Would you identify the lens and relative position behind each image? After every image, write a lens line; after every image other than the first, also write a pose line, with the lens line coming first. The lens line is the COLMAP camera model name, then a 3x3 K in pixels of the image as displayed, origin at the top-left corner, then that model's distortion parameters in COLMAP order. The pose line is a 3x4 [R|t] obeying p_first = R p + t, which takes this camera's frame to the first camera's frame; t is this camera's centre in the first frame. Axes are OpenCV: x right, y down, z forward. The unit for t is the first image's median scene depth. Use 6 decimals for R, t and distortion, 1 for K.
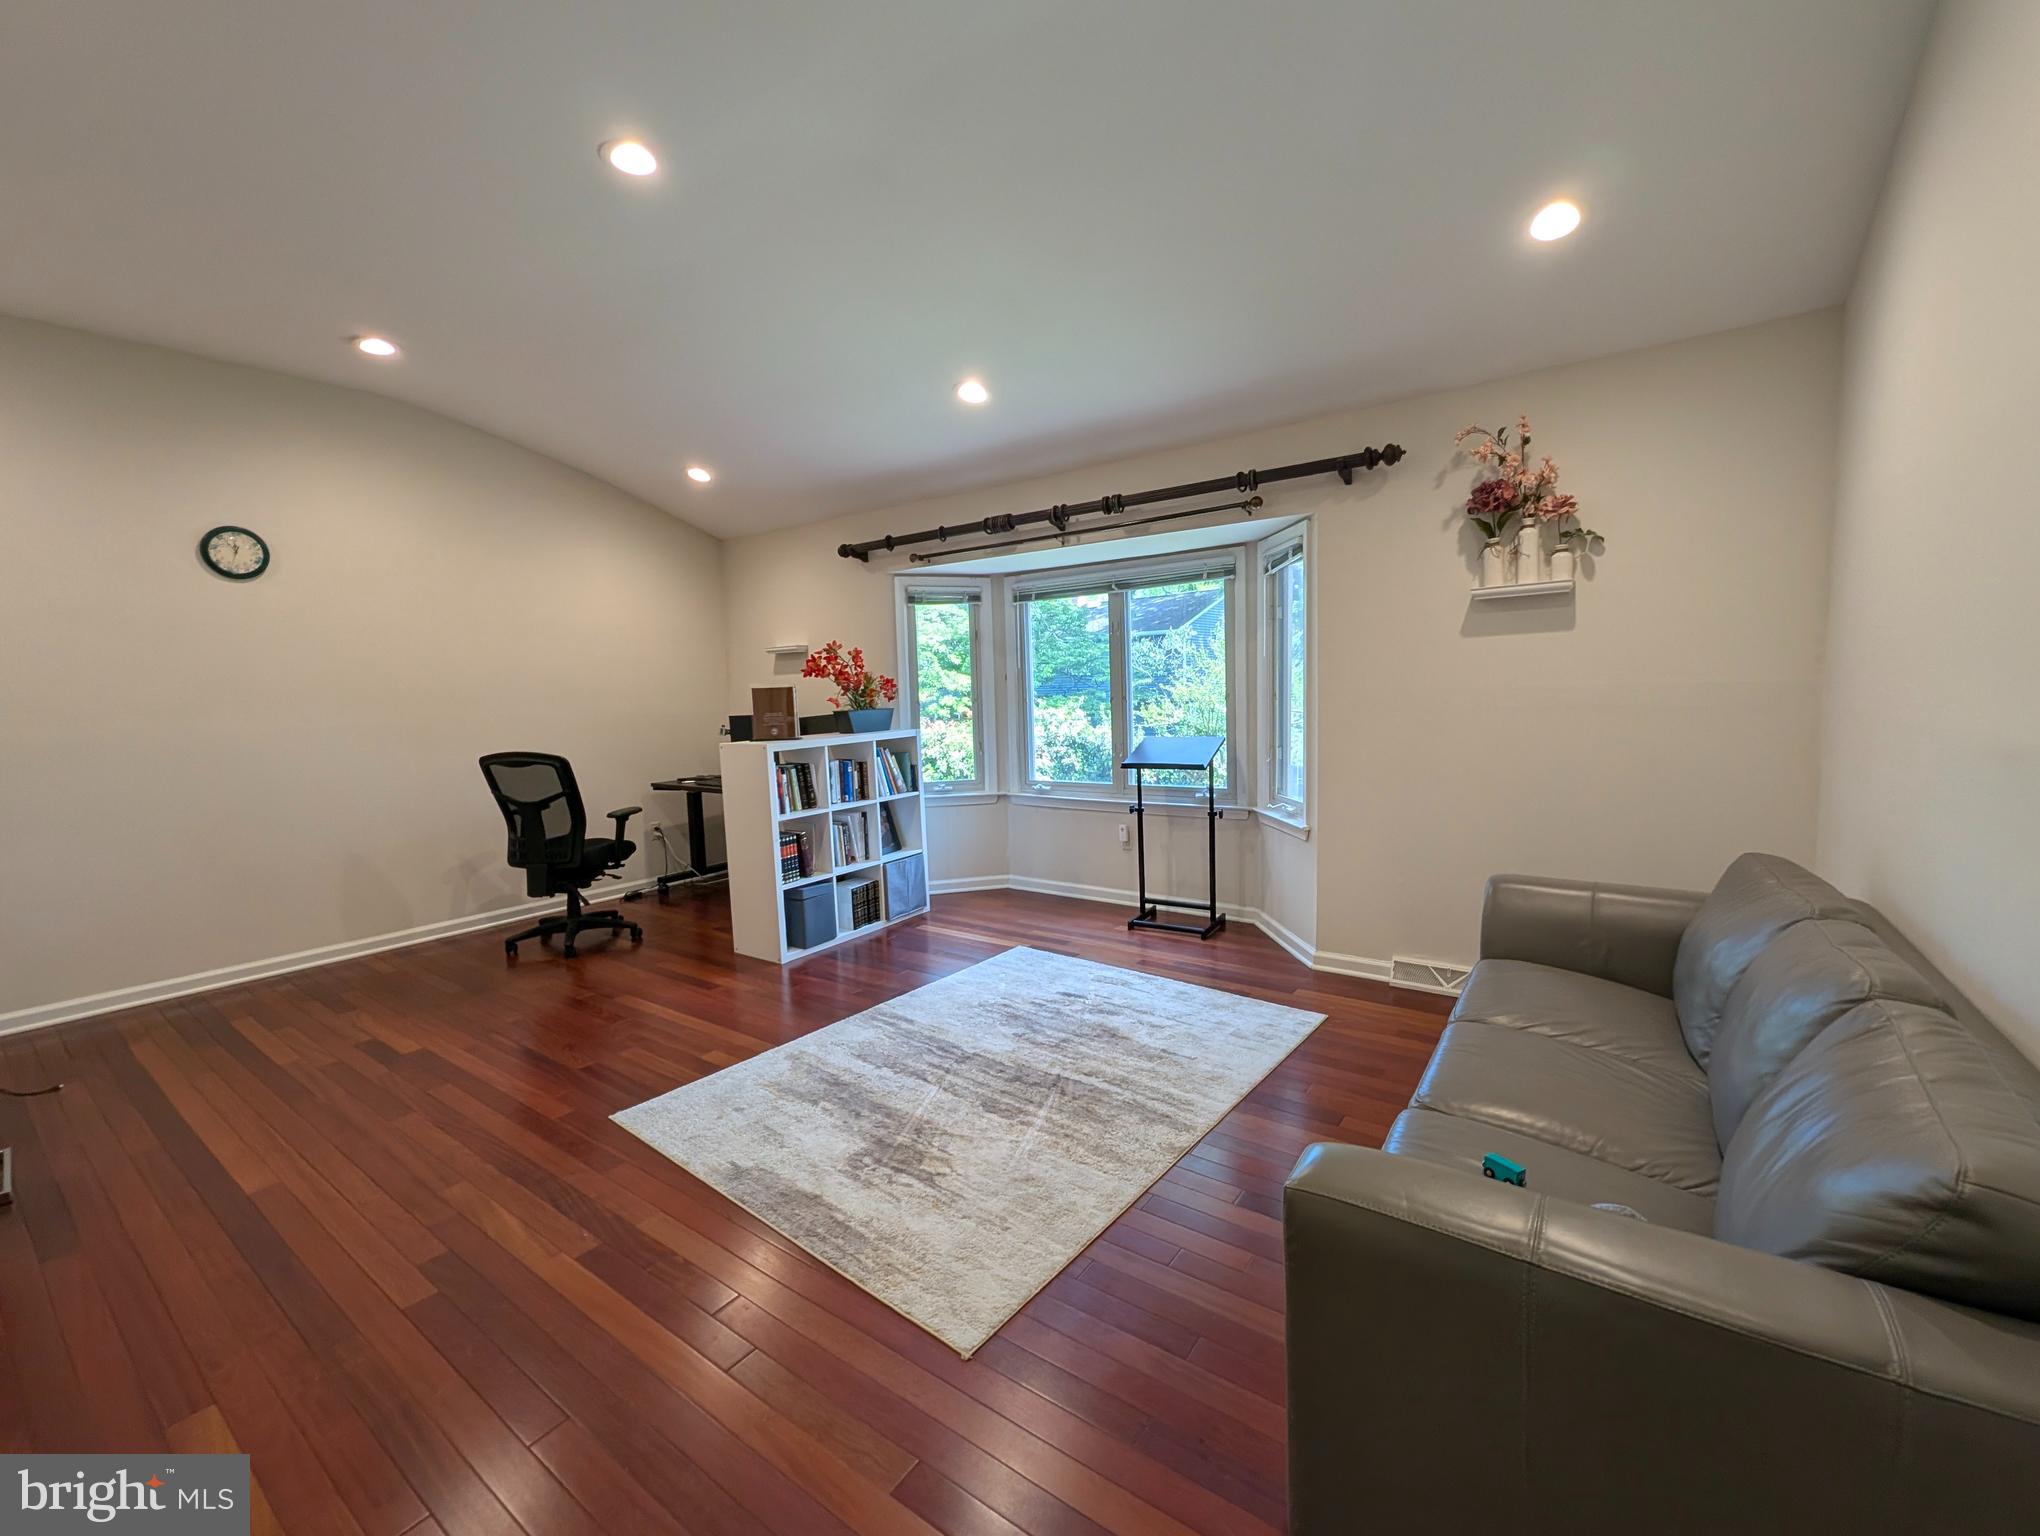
lens RADIAL K [[847.1, 0, 1025.6], [0, 847.1, 759.5], [0, 0, 1]] dist [0.001822, -0.000103]
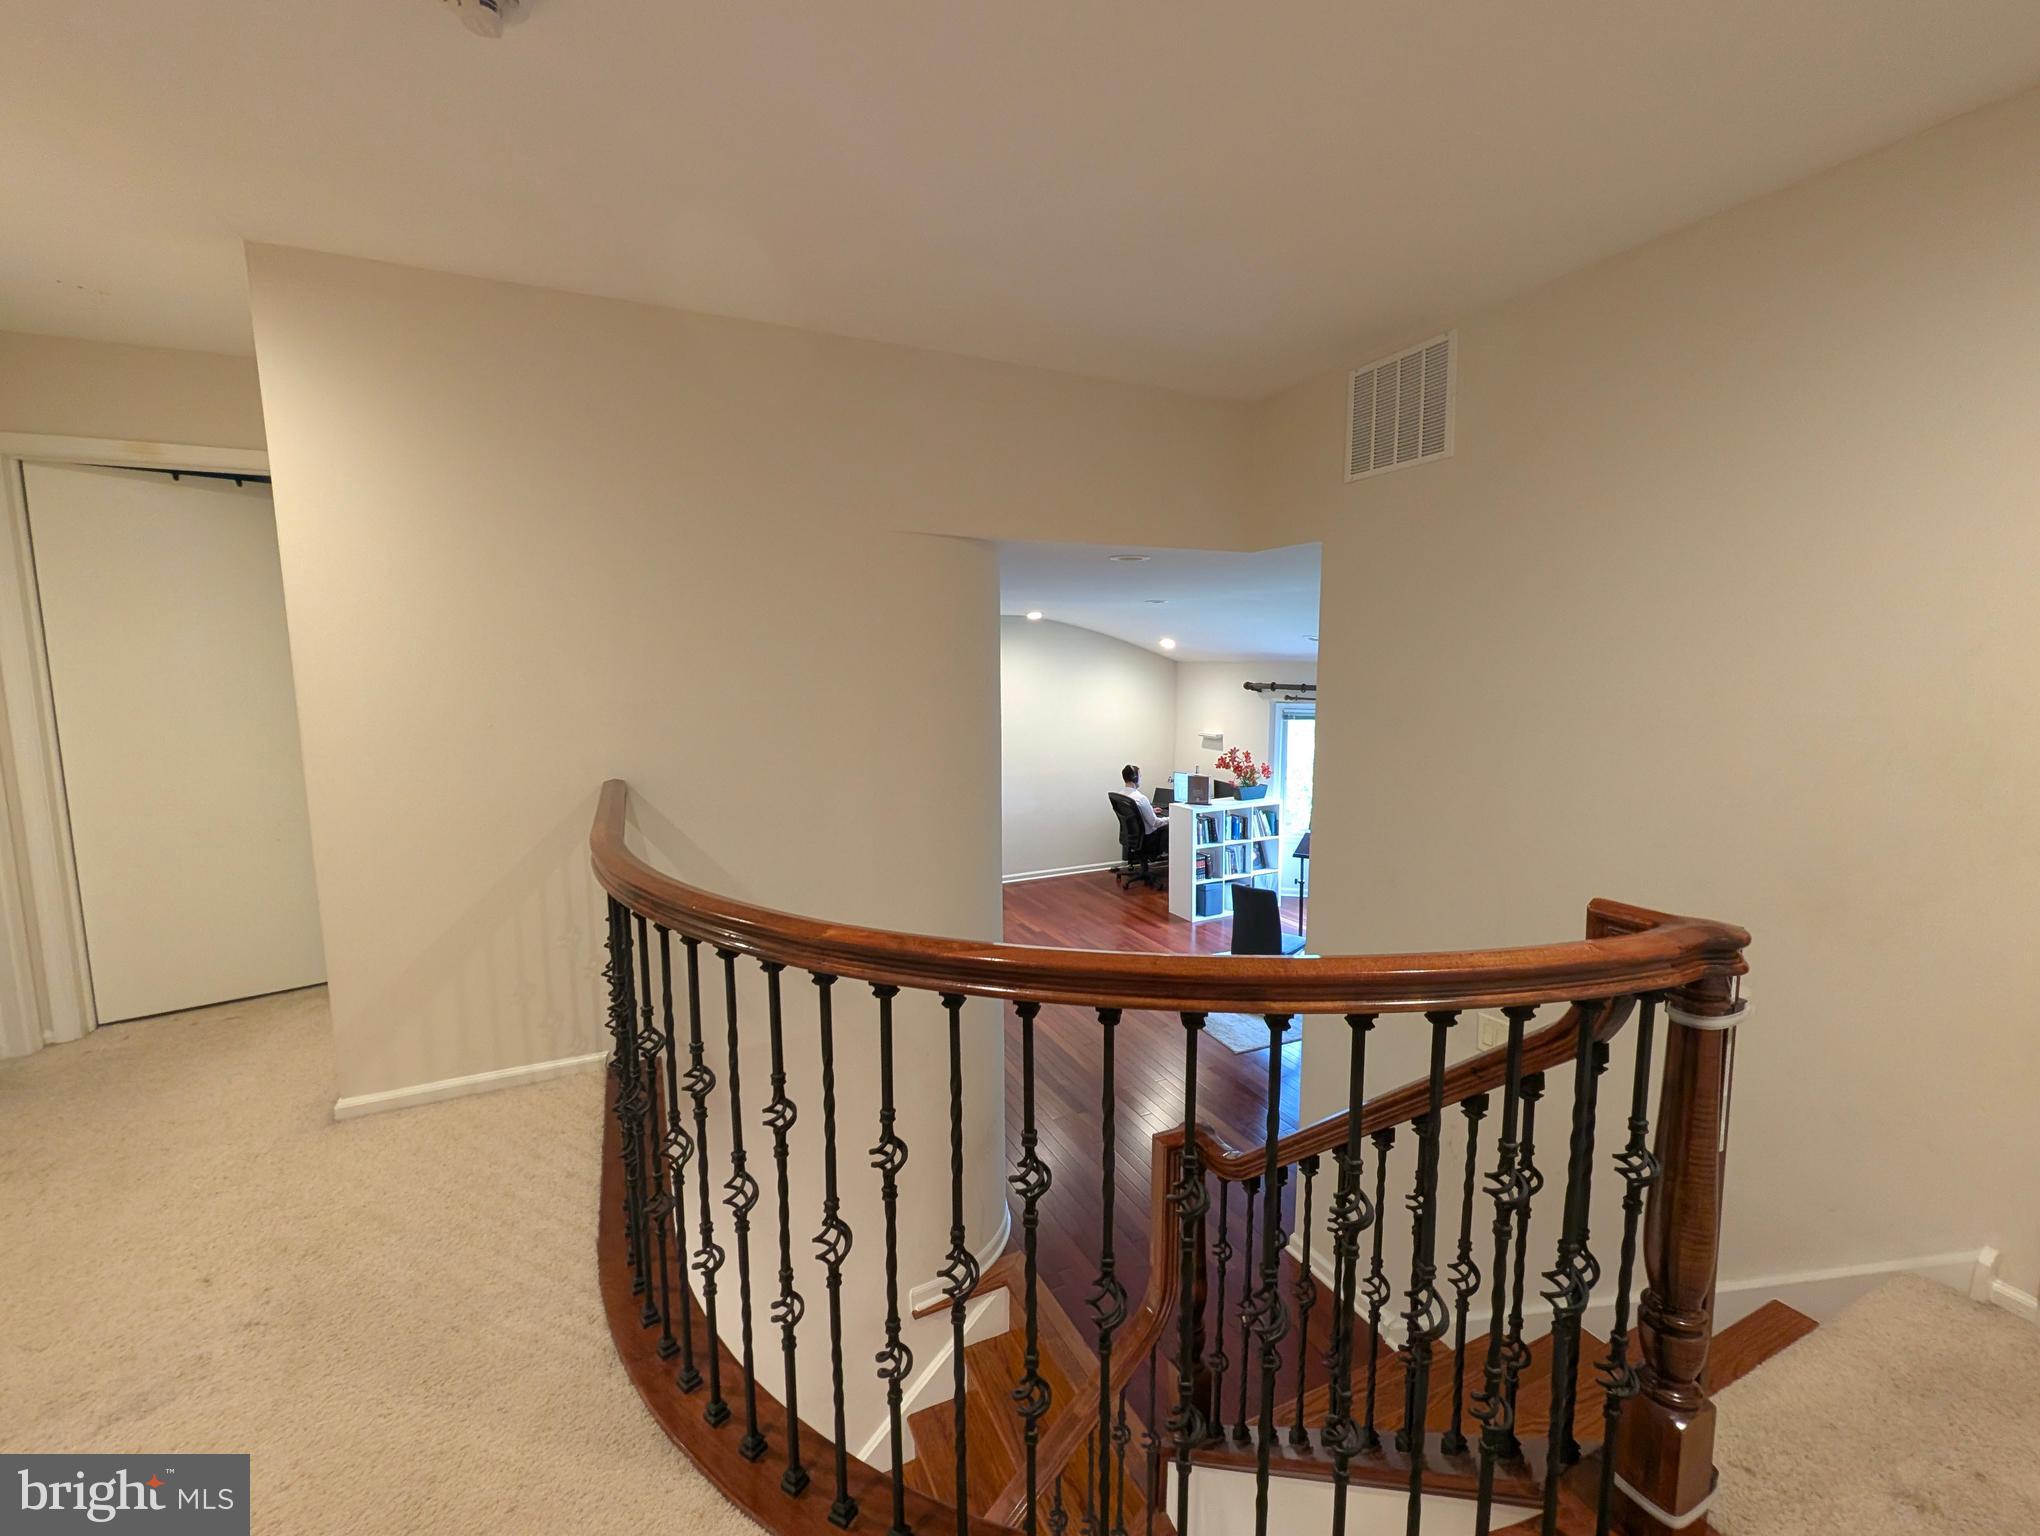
lens RADIAL K [[847.1, 0, 1025.6], [0, 847.1, 759.5], [0, 0, 1]] dist [0.001822, -0.000103]
pose [[0.877627, 0.081515, -0.472362, 0.236230], [-0.062195, 0.996469, 0.056404, -0.194321], [0.475292, -0.020123, 0.879598, -0.791746]]
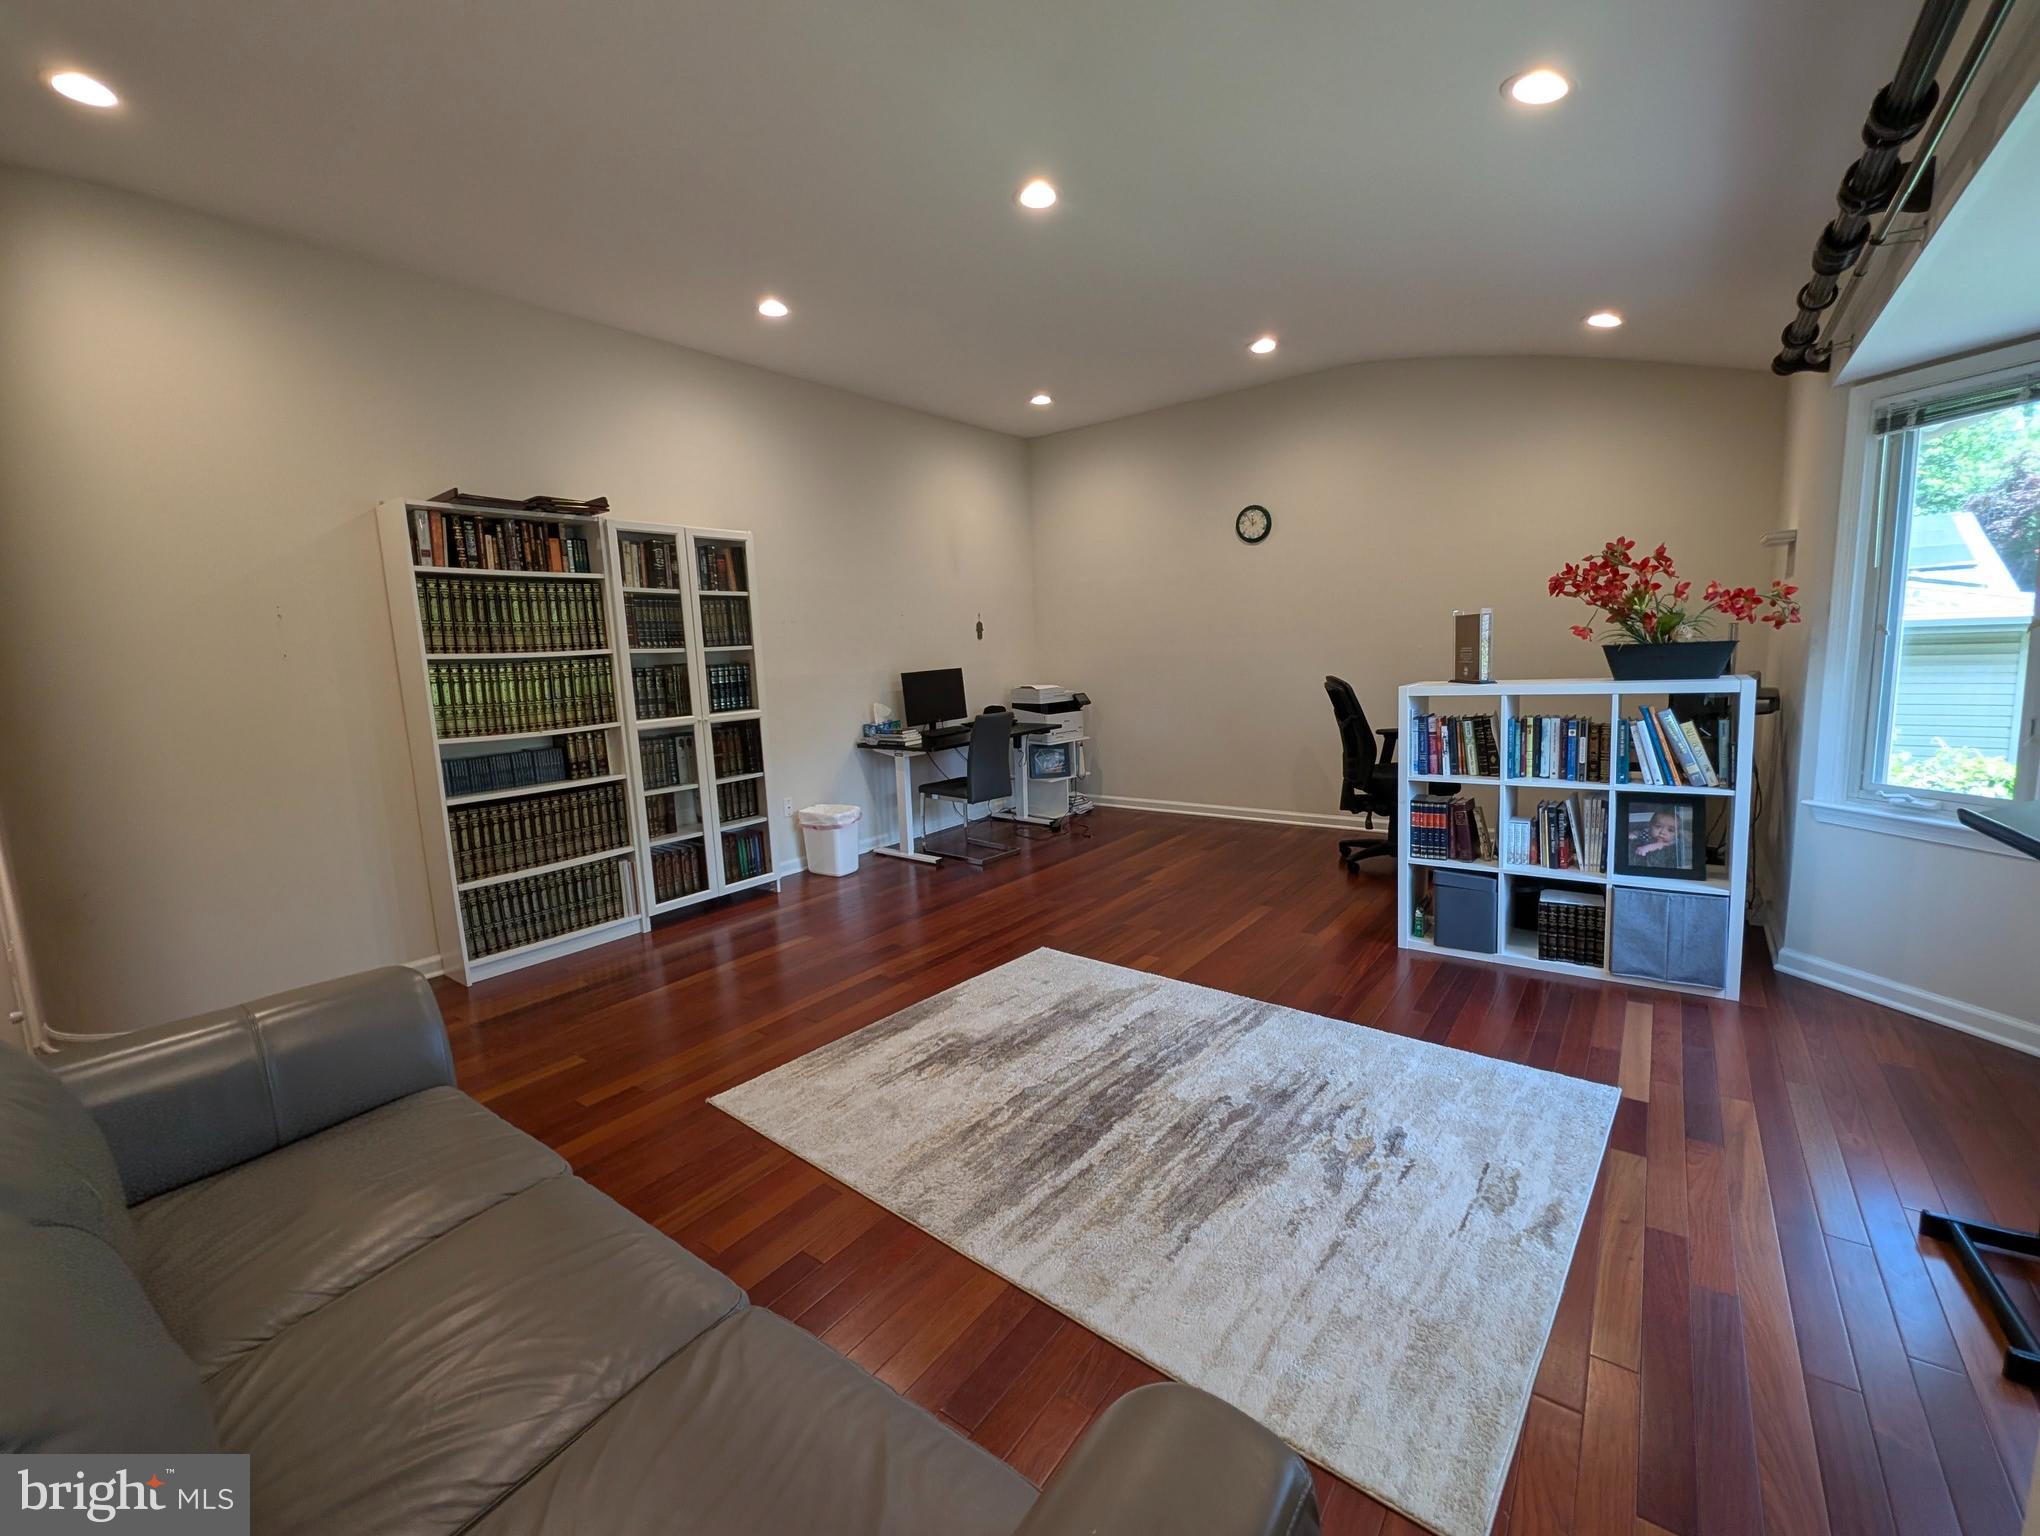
lens RADIAL K [[847.1, 0, 1025.6], [0, 847.1, 759.5], [0, 0, 1]] dist [0.001822, -0.000103]
pose [[-0.025415, 0.159298, -0.986903, 0.482745], [-0.045372, 0.986021, 0.160324, -0.056685], [0.998647, 0.048853, -0.017832, 0.583047]]
